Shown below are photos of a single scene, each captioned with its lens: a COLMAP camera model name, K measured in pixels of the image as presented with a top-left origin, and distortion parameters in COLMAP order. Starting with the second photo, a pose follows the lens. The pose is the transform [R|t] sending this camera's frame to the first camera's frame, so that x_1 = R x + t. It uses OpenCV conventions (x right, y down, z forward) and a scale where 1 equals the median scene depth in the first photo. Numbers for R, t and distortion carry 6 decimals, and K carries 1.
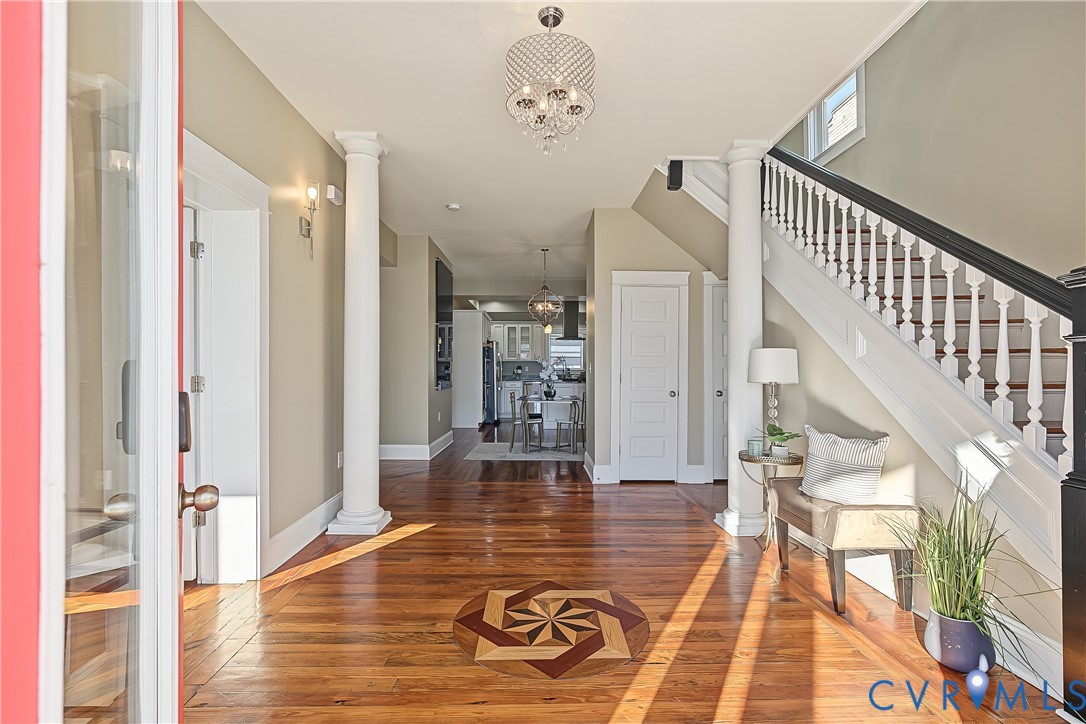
lens RADIAL K [[509.3, 0, 542.4], [0, 509.3, 361.4], [0, 0, 1]] dist [-0.000172, -0.000013]
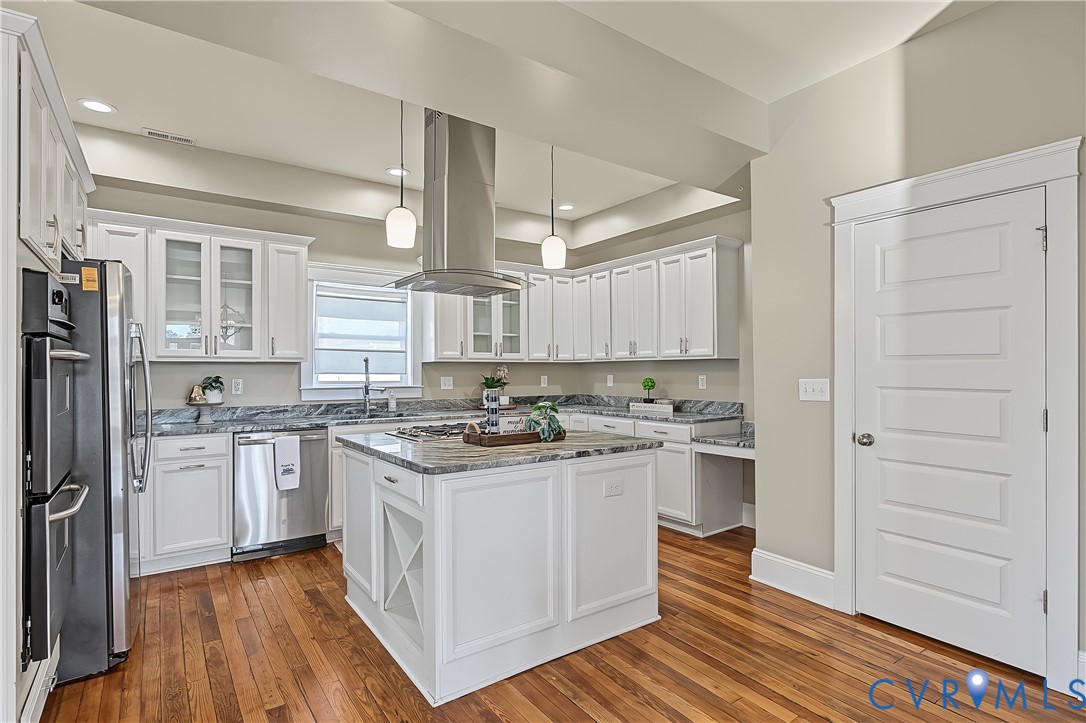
lens RADIAL K [[550.8, 0, 543.8], [0, 550.8, 363.3], [0, 0, 1]] dist [-0.003354, 0.002320]
pose [[0.826073, 0.002864, 0.563555, -0.066944], [-0.003523, 0.999994, 0.000082, -0.000275], [-0.563552, -0.002053, 0.826078, 0.639067]]
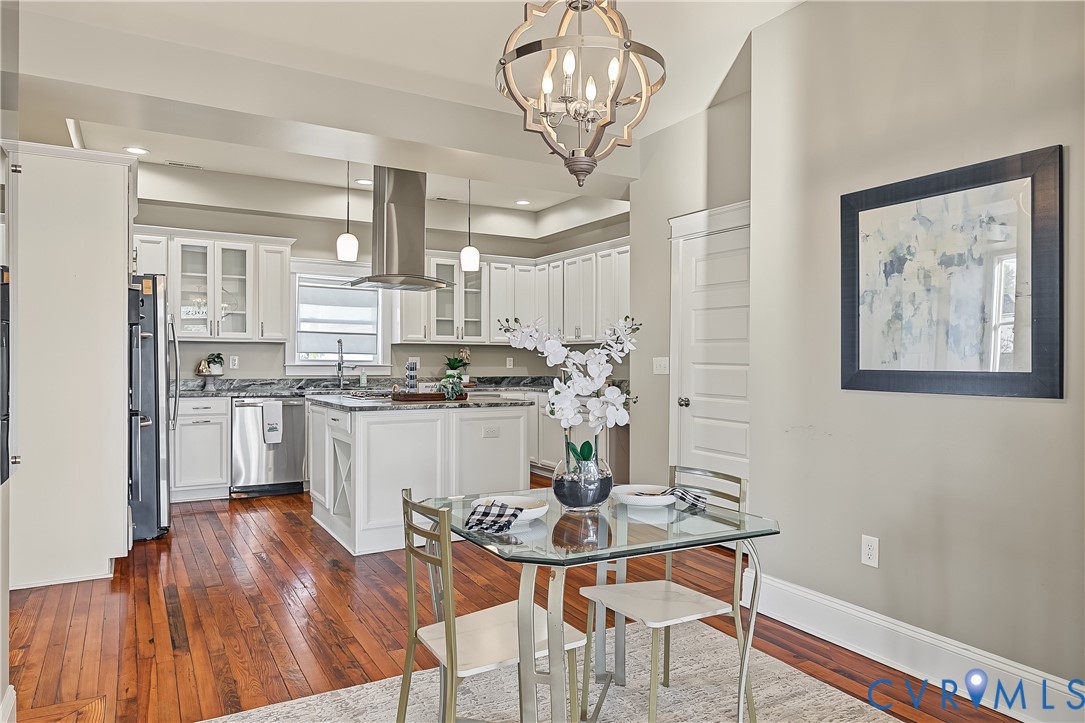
lens RADIAL K [[714.4, 0, 542.1], [0, 714.4, 357.9], [0, 0, 1]] dist [0.004766, -0.002971]
pose [[0.874639, 0.004667, 0.484752, -0.089471], [-0.011916, 0.999859, 0.011873, 0.002414], [-0.484628, -0.016161, 0.874571, 0.446116]]
